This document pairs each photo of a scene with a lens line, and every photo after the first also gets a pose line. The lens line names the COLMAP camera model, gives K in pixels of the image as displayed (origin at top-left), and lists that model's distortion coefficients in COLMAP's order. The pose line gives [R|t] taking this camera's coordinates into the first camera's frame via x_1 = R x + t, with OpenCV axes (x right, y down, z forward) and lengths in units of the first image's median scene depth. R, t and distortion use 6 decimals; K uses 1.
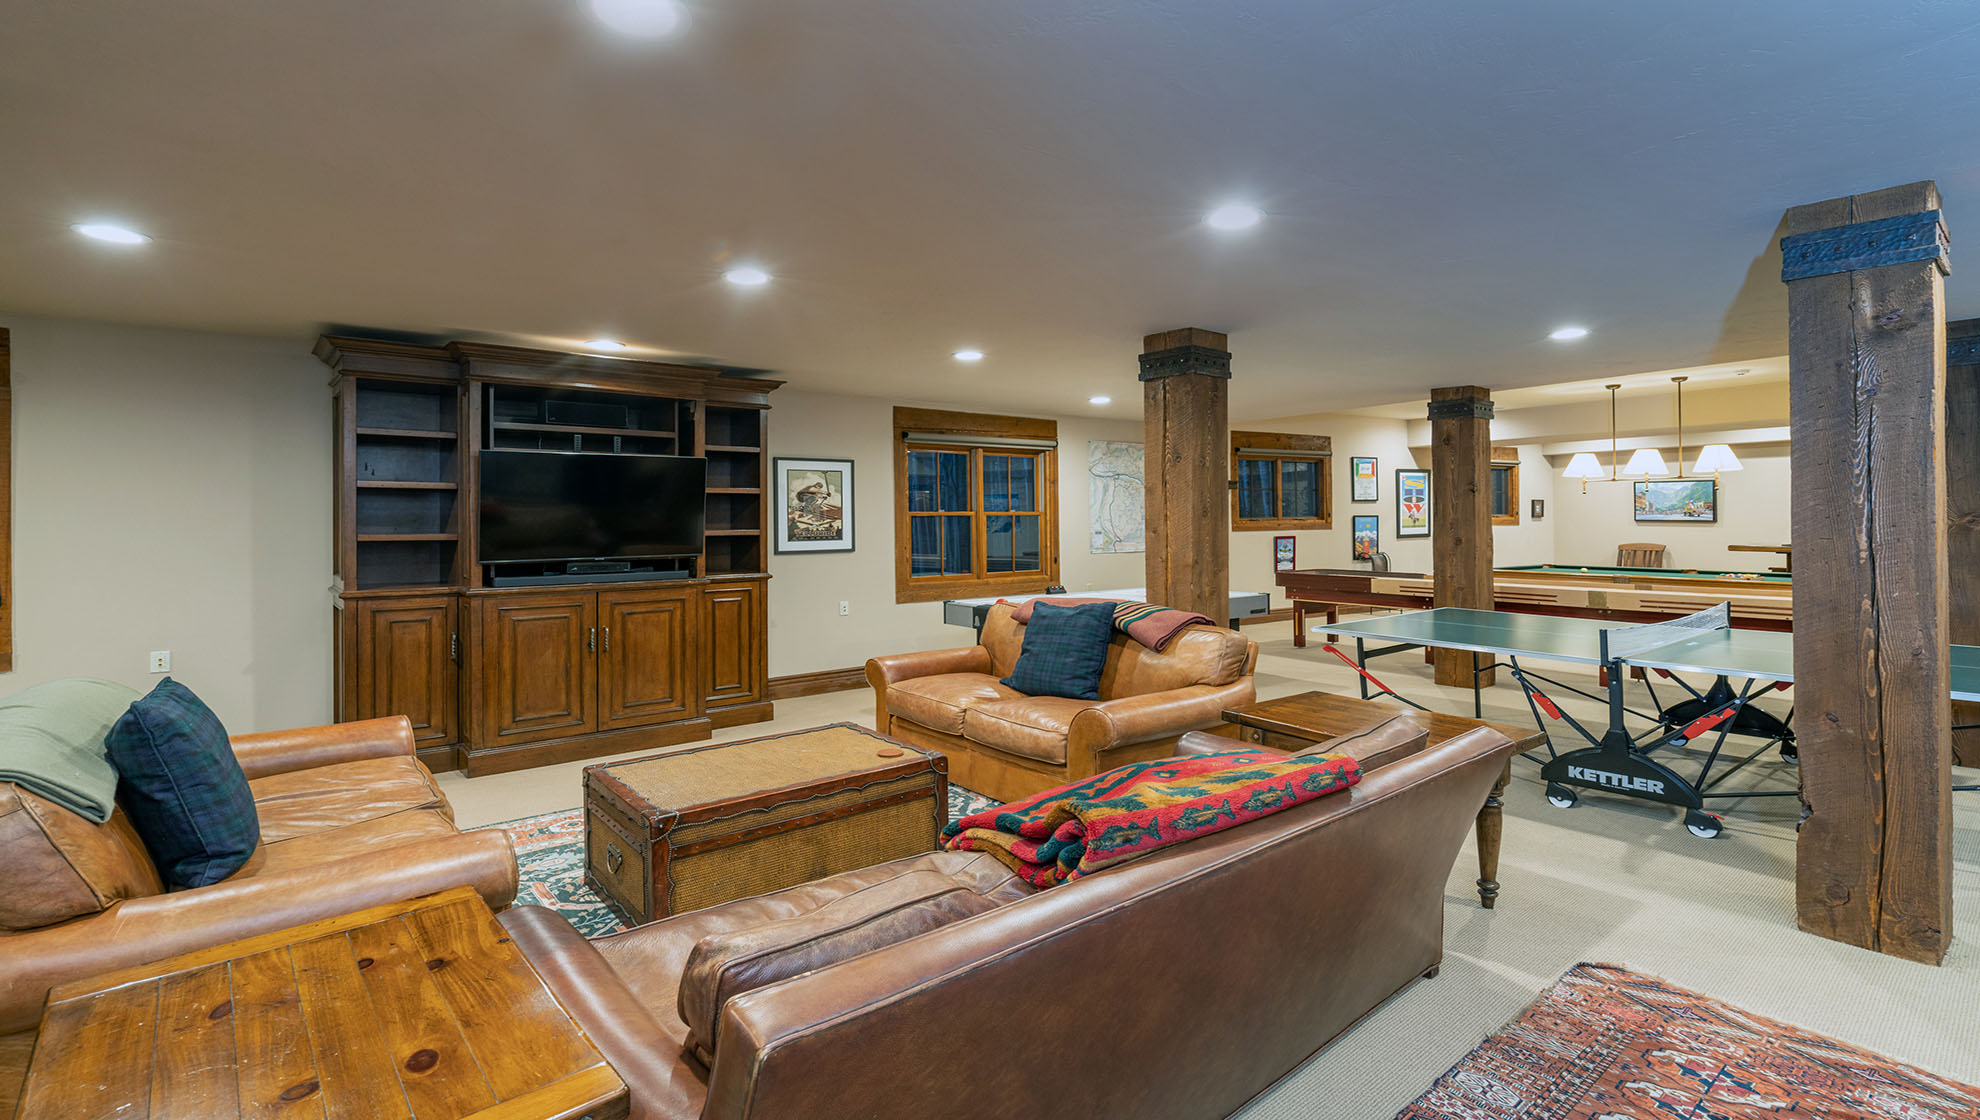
lens RADIAL K [[895.4, 0, 990.0], [0, 895.4, 560.0], [0, 0, 1]] dist [-0.003804, 0.000926]
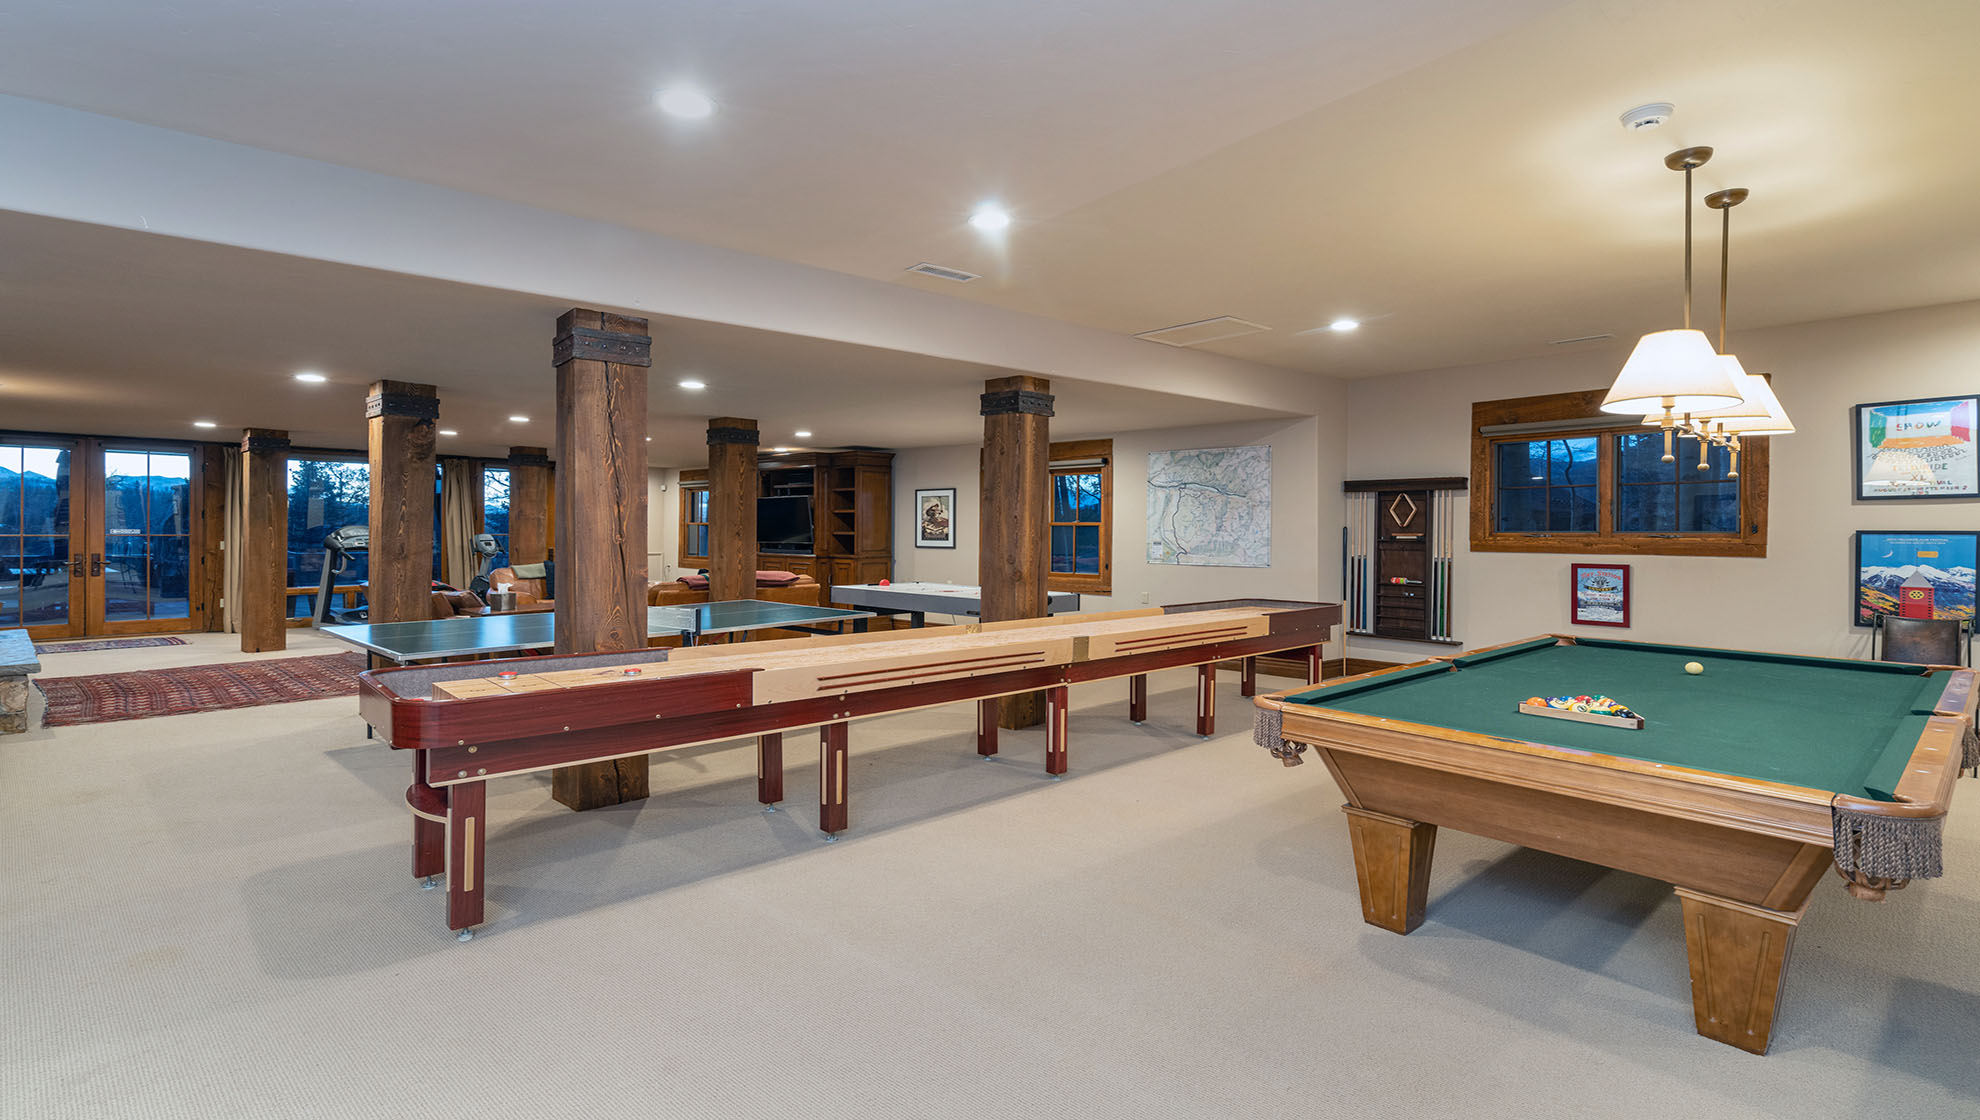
lens RADIAL K [[923.3, 0, 990.0], [0, 923.3, 560.0], [0, 0, 1]] dist [0.004019, 0.000257]
pose [[0.159023, 0.044866, -0.986255, 1.392983], [-0.049366, 0.998079, 0.037444, -0.051666], [0.986040, 0.042733, 0.160933, 0.811668]]
